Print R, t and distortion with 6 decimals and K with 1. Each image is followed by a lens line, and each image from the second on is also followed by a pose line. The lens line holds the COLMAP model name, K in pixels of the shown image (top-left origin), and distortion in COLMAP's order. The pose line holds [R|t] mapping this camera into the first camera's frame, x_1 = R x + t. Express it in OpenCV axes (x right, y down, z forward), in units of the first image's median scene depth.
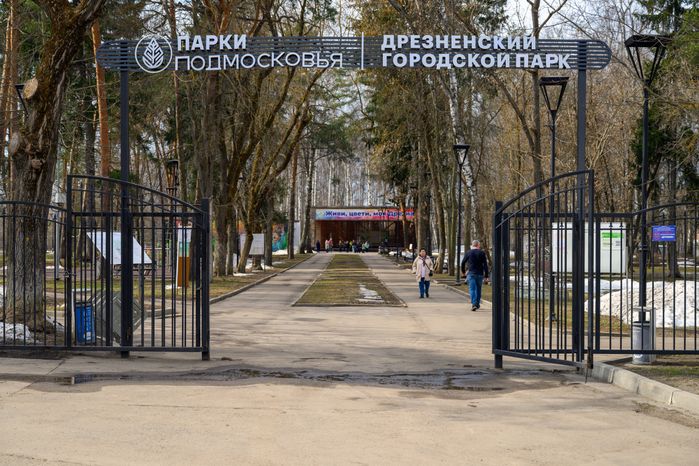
lens RADIAL K [[1094.1, 0, 349.9], [0, 1094.1, 232.8], [0, 0, 1]] dist [-0.036157, 0.000000]
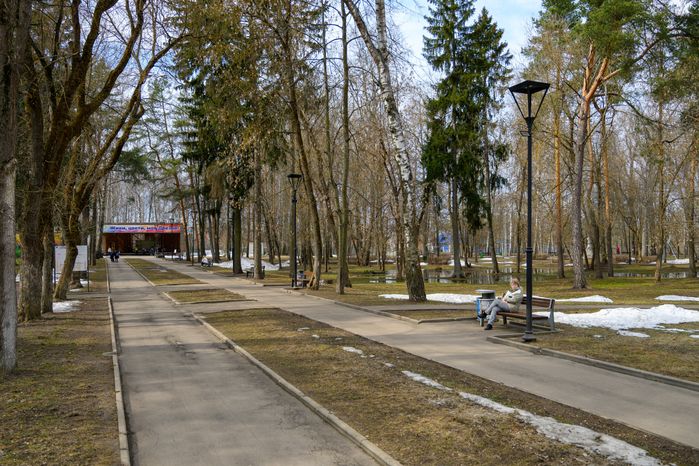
lens RADIAL K [[605.0, 0, 349.4], [0, 605.0, 233.3], [0, 0, 1]] dist [0.000031, 0.000123]
pose [[0.929227, -0.003826, 0.369489, -0.047477], [0.008357, 0.999908, -0.010664, -0.001429], [-0.369414, 0.012997, 0.929174, 0.381697]]
